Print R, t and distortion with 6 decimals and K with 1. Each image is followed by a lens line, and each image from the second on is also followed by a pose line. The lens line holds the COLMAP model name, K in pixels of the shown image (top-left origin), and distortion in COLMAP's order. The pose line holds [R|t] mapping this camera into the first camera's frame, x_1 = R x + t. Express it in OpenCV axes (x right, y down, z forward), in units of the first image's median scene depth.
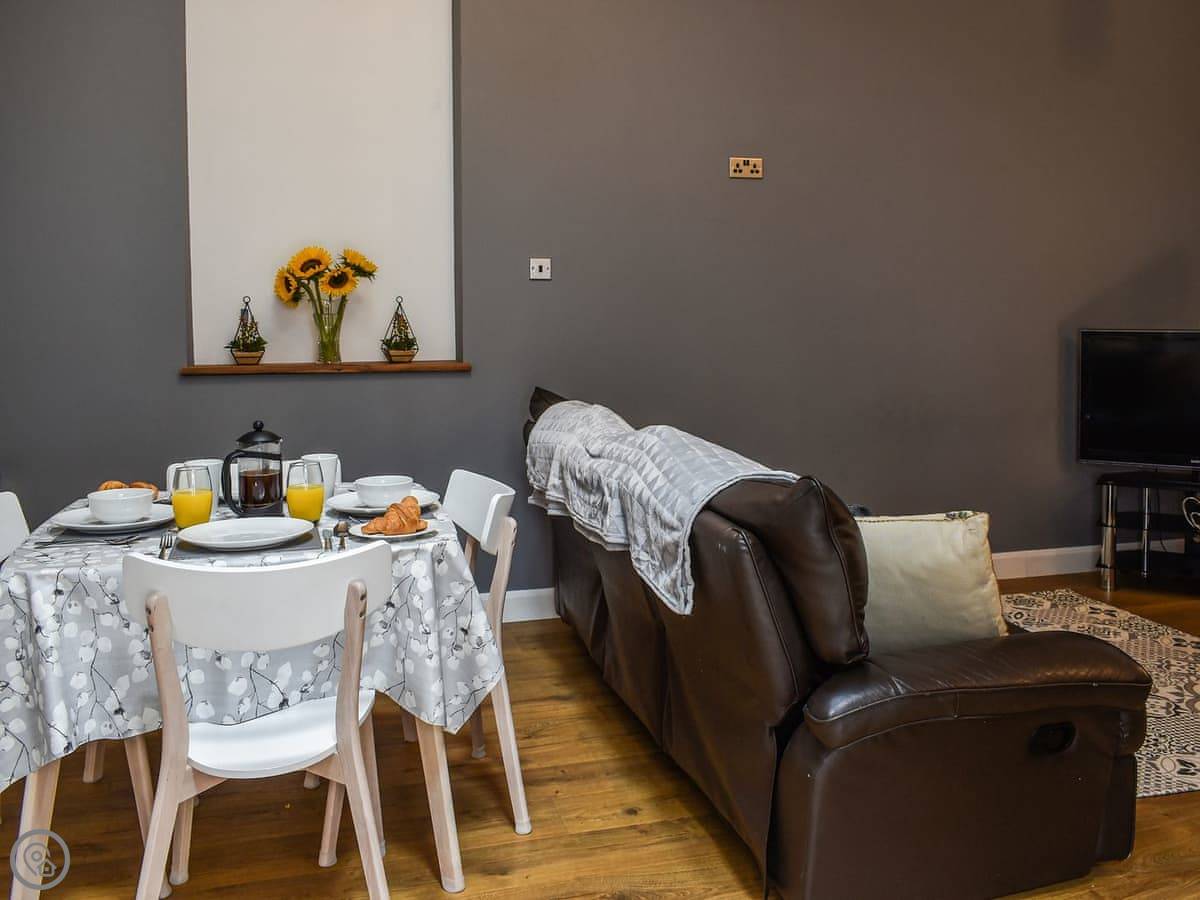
lens RADIAL K [[1037.6, 0, 689.2], [0, 1037.6, 349.5], [0, 0, 1]] dist [-0.000241, -0.001196]
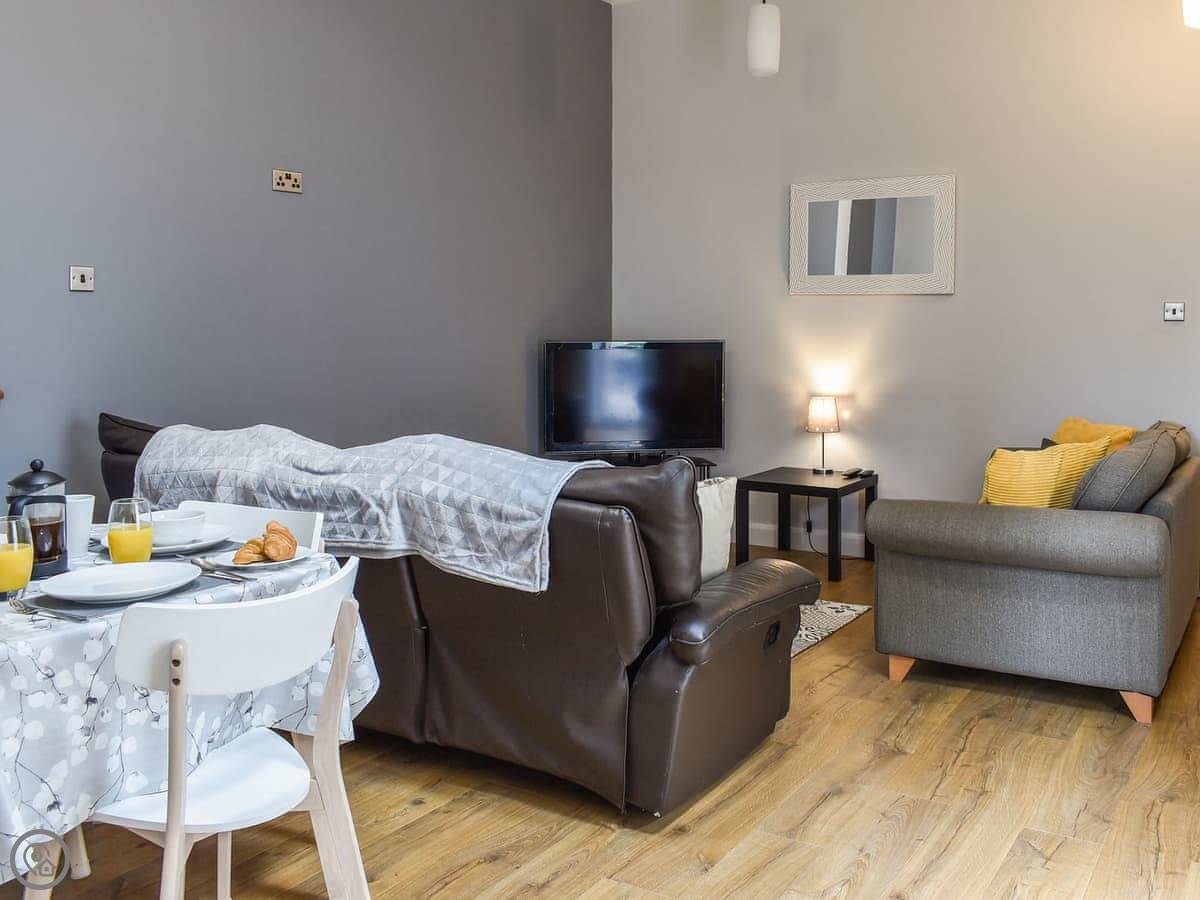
lens RADIAL K [[1037.6, 0, 689.2], [0, 1037.6, 349.5], [0, 0, 1]] dist [-0.000241, -0.001196]
pose [[0.753261, -0.016129, 0.657524, -0.616422], [0.024680, 0.999688, -0.003751, -0.004530], [-0.657258, 0.019053, 0.753425, 0.017909]]
